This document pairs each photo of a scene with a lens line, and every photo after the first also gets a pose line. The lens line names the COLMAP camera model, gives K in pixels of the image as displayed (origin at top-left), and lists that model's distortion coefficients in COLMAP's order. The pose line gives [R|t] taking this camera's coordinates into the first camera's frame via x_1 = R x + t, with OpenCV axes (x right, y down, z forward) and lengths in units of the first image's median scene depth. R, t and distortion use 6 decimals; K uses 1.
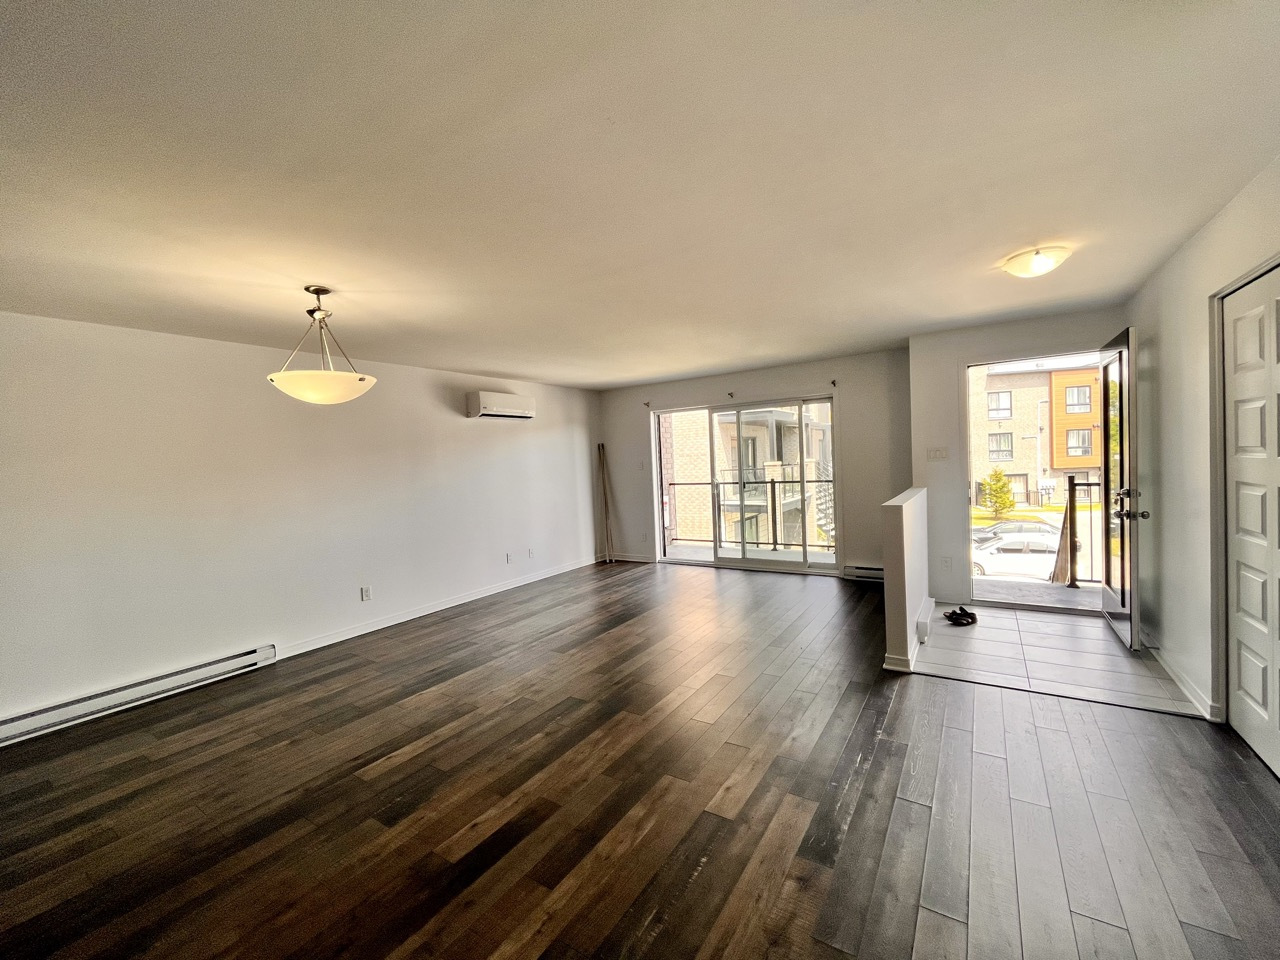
lens RADIAL K [[521.7, 0, 642.0], [0, 521.7, 478.8], [0, 0, 1]] dist [-0.001369, 0.000413]
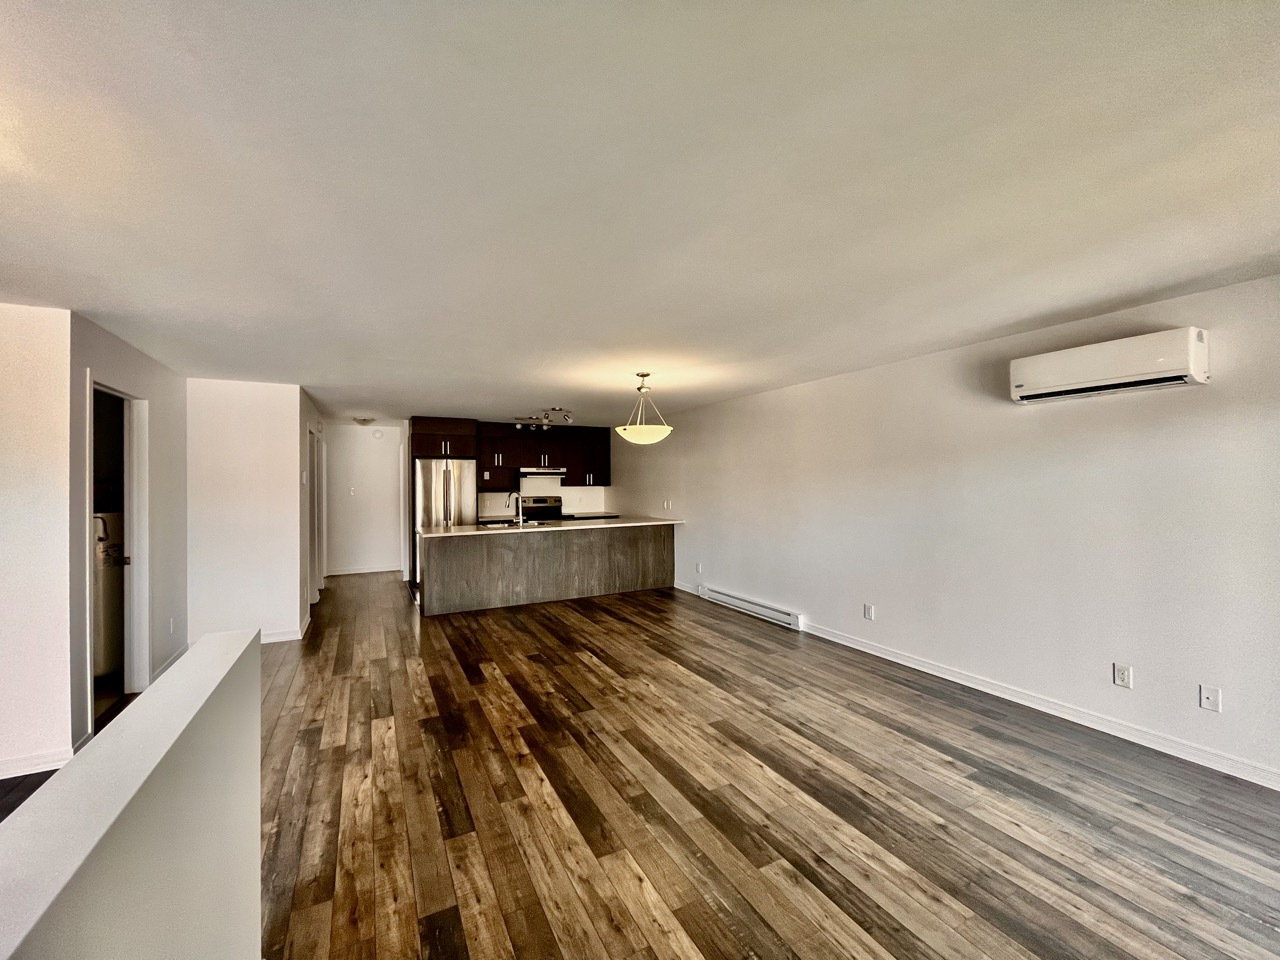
lens RADIAL K [[521.7, 0, 642.0], [0, 521.7, 478.8], [0, 0, 1]] dist [-0.001369, 0.000413]
pose [[-0.487512, 0.047049, -0.871848, 0.537640], [0.000380, 0.998558, 0.053675, -0.082265], [0.873116, 0.025836, -0.486827, 1.180428]]
